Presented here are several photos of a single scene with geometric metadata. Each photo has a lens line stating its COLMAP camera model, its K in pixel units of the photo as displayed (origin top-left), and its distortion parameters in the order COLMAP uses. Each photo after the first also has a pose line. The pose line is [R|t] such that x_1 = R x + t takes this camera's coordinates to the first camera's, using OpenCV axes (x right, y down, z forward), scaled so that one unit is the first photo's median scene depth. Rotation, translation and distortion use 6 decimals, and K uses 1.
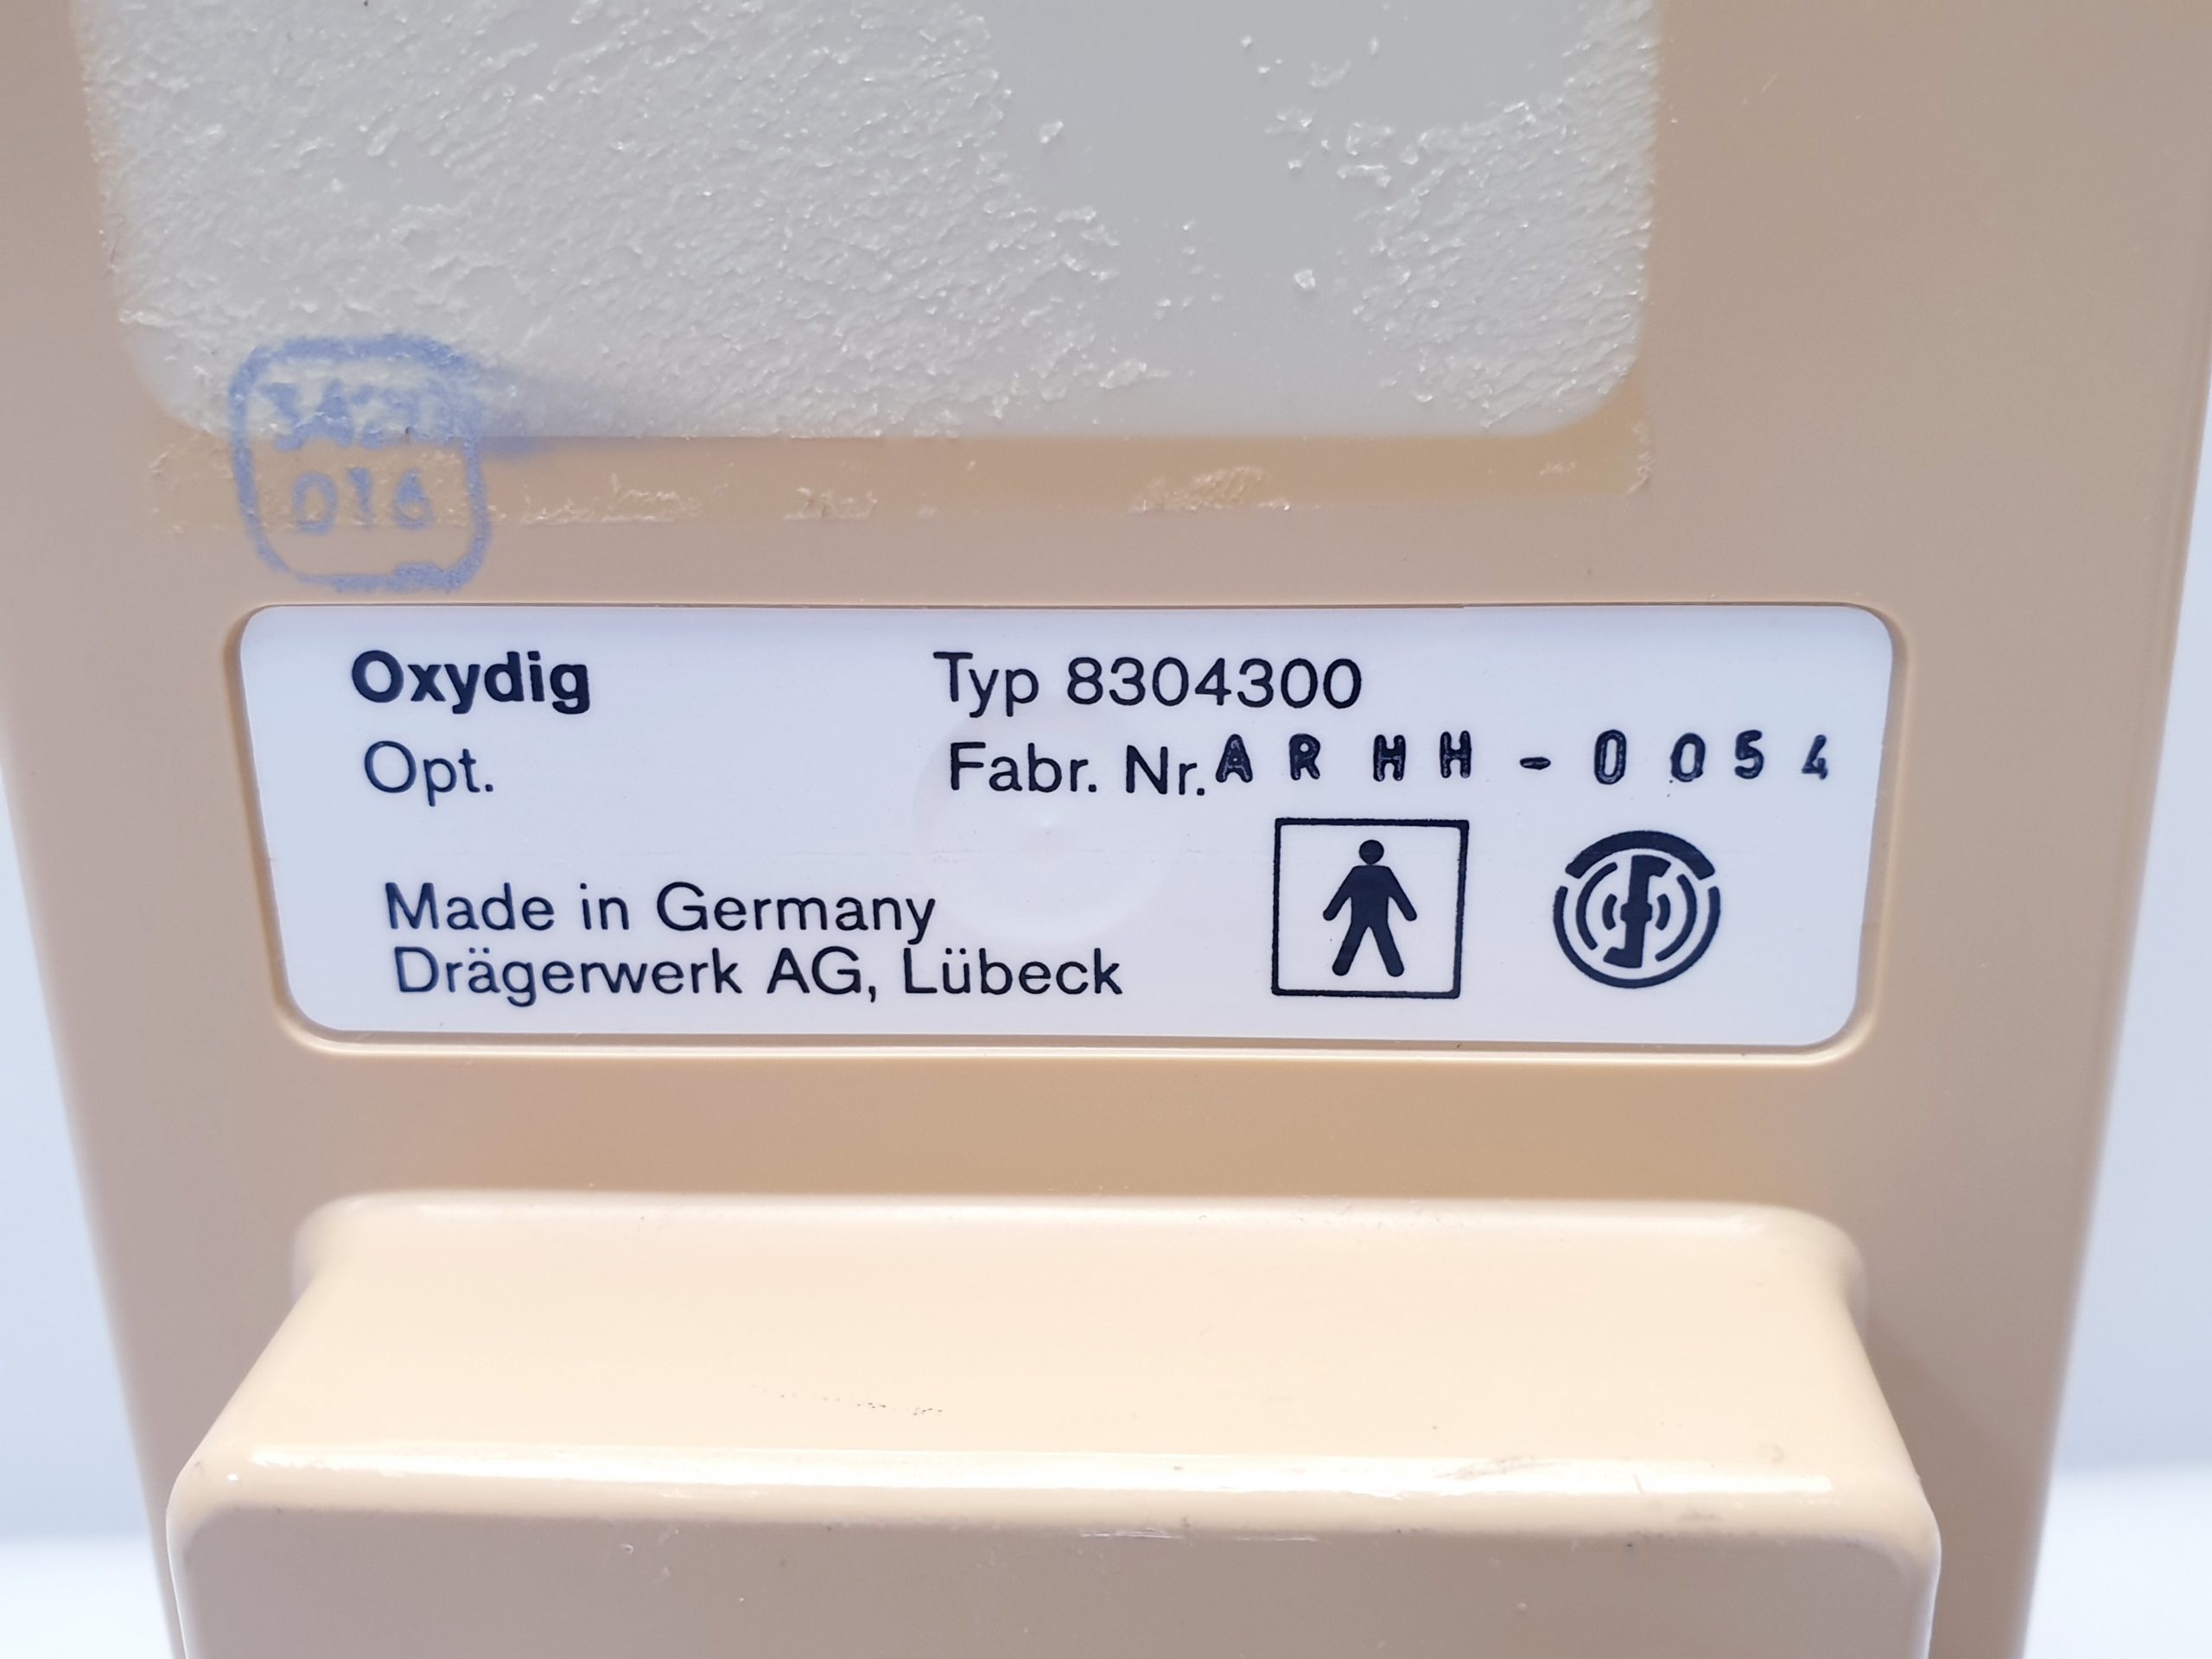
lens RADIAL K [[1705.6, 0, 1115.5], [0, 1705.6, 831.0], [0, 0, 1]] dist [0.015160, -0.017304]
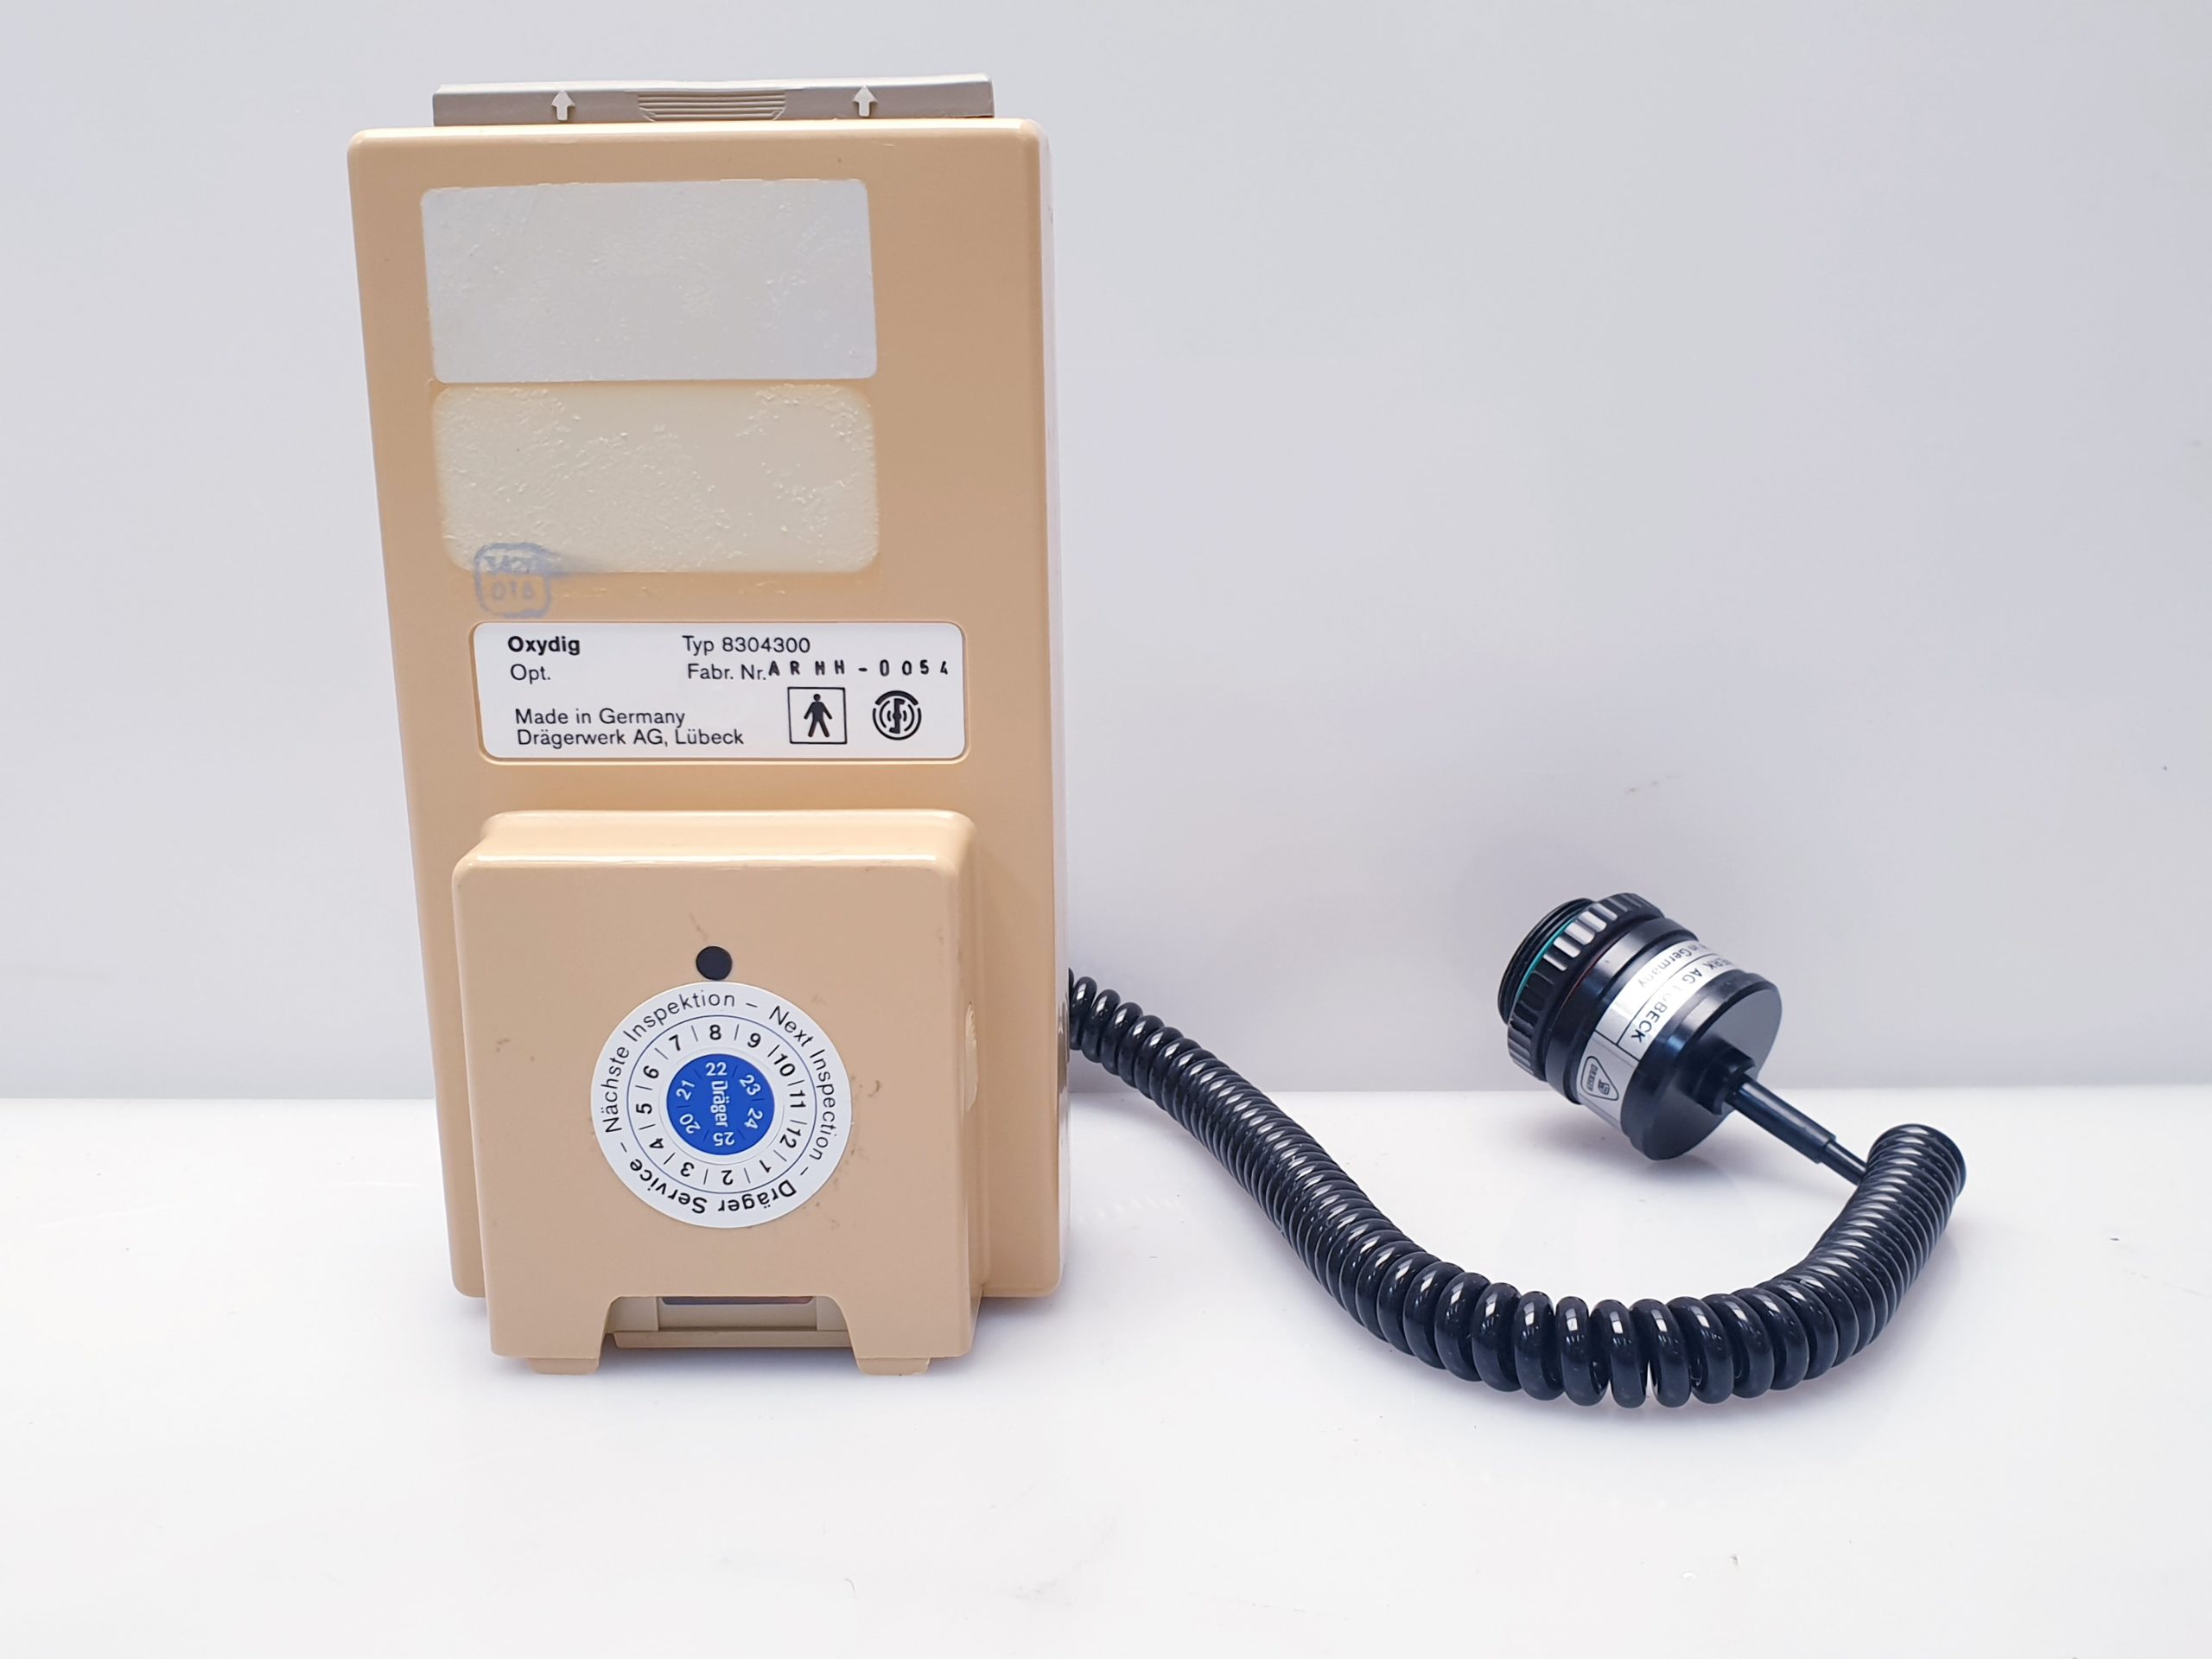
lens RADIAL K [[1705.6, 0, 1107.0], [0, 1705.6, 822.8], [0, 0, 1]] dist [0.015160, -0.017304]
pose [[0.999751, 0.003622, -0.022001, 0.785718], [-0.004773, 0.998609, -0.052507, 0.424719], [0.021780, 0.052599, 0.998378, -2.258923]]
